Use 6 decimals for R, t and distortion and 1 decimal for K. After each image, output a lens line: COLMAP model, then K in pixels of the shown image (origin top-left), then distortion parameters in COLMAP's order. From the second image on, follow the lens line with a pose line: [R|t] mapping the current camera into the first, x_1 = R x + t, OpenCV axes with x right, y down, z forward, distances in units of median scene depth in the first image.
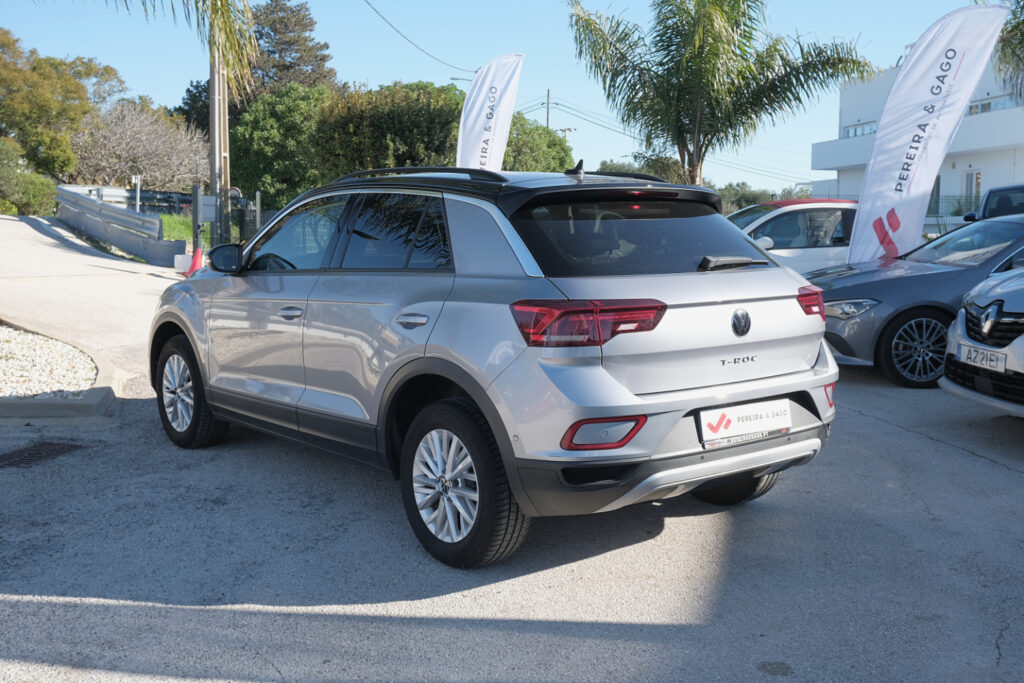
lens RADIAL K [[1103.2, 0, 512.8], [0, 1103.2, 345.4], [0, 0, 1]] dist [0.013052, 0.000000]
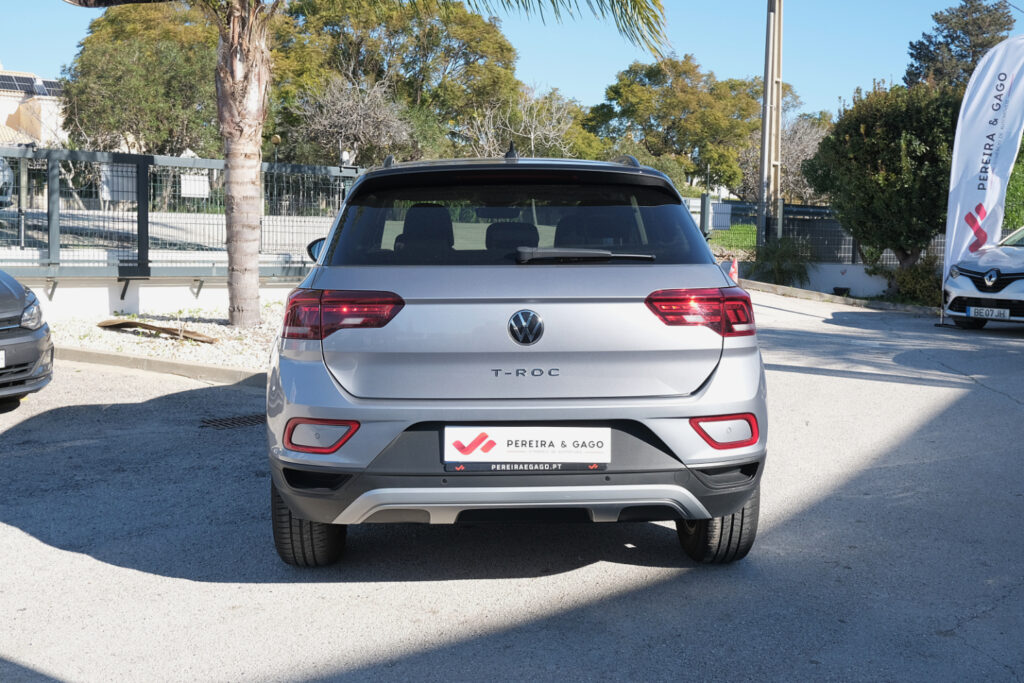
lens RADIAL K [[1103.2, 0, 512.3], [0, 1103.2, 336.3], [0, 0, 1]] dist [0.013052, 0.000000]
pose [[0.818157, 0.062118, -0.571630, 0.154920], [-0.073549, 0.997287, 0.003104, -0.003558], [0.570272, 0.039503, 0.820506, 0.072934]]
